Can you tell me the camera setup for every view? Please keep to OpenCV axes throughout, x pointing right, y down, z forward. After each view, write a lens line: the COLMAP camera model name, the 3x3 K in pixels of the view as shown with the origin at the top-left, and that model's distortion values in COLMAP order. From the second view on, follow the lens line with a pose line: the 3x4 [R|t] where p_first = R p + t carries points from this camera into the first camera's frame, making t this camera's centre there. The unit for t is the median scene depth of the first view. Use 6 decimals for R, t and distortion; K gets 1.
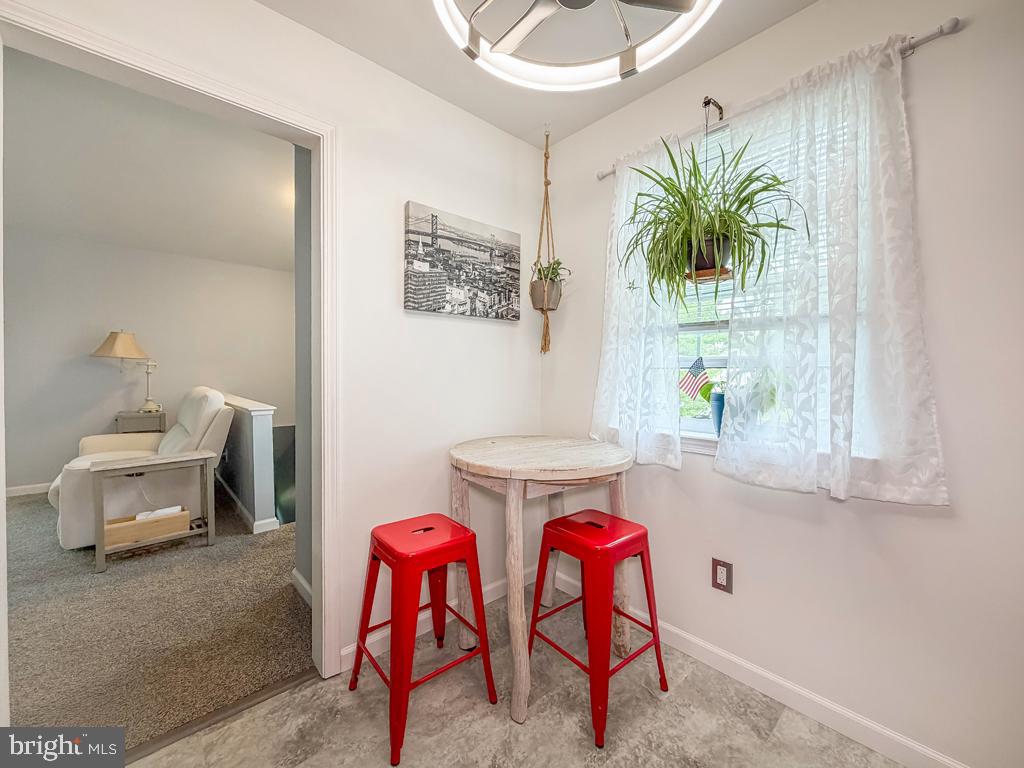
lens RADIAL K [[407.2, 0, 508.7], [0, 407.2, 382.8], [0, 0, 1]] dist [-0.001586, -0.000208]
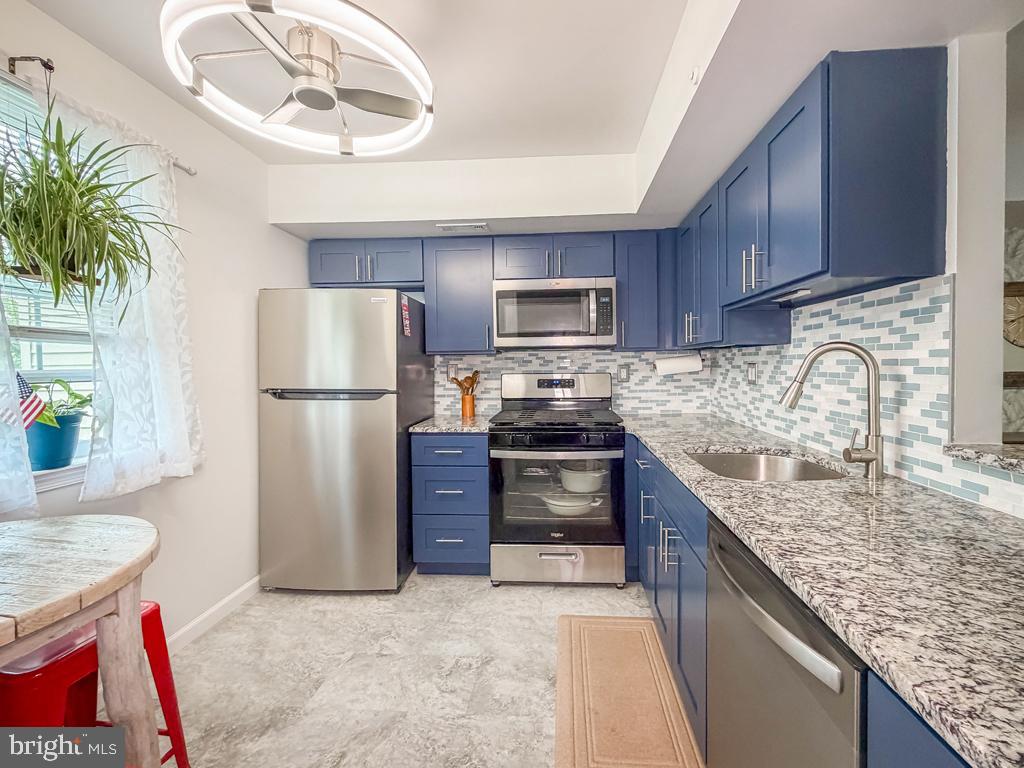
lens RADIAL K [[423.1, 0, 544.7], [0, 423.1, 370.9], [0, 0, 1]] dist [-0.001253, -0.000035]
pose [[-0.717673, -0.009948, 0.696309, -0.678570], [0.024008, 0.998950, 0.039016, -0.062743], [-0.695966, 0.044718, -0.716681, 0.754814]]
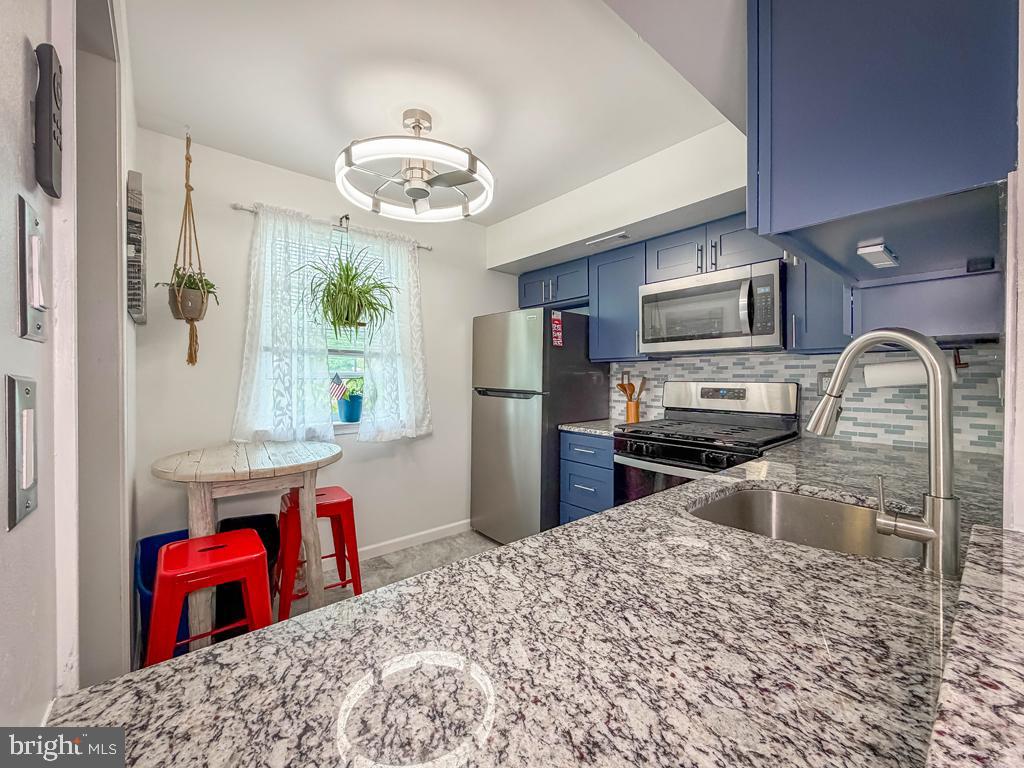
lens RADIAL K [[421.2, 0, 513.3], [0, 421.2, 376.7], [0, 0, 1]] dist [-0.001707, -0.000197]
pose [[0.017247, -0.008903, 0.999812, -0.970164], [0.025938, 0.999628, 0.008454, -0.036850], [-0.999515, 0.025787, 0.017471, 0.252468]]
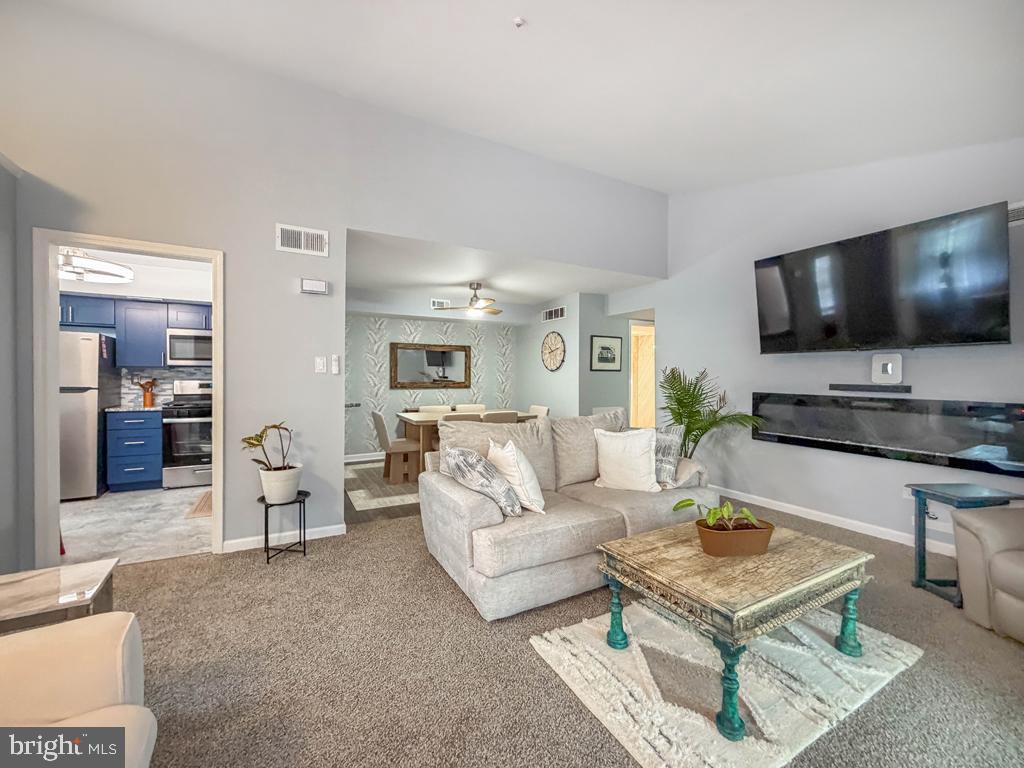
lens RADIAL K [[407.2, 0, 508.7], [0, 407.2, 382.8], [0, 0, 1]] dist [-0.001586, -0.000208]
pose [[-0.974938, -0.015573, 0.221932, -2.147115], [-0.007030, 0.999205, 0.039234, -0.095938], [-0.222367, 0.036691, -0.974272, 1.809084]]
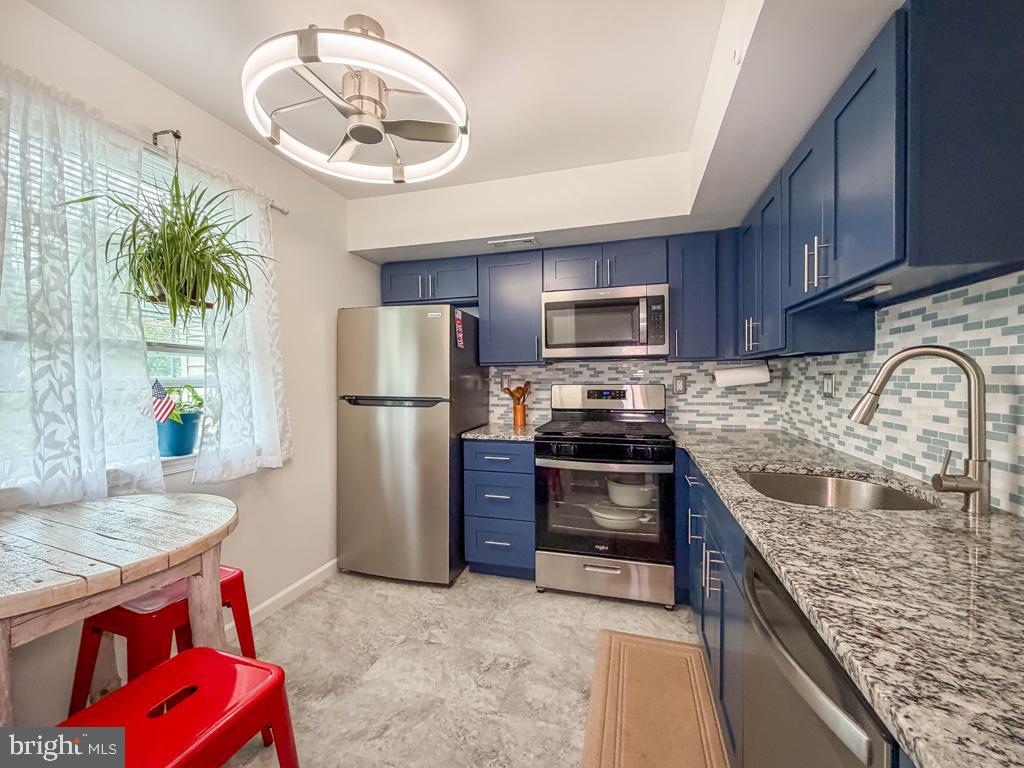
lens RADIAL K [[413.5, 0, 518.4], [0, 413.5, 383.5], [0, 0, 1]] dist [-0.001090, 0.000171]
pose [[-0.541644, -0.013380, 0.840501, -0.714819], [0.026217, 0.999118, 0.032799, -0.052774], [-0.840199, 0.039801, -0.540816, 0.691842]]
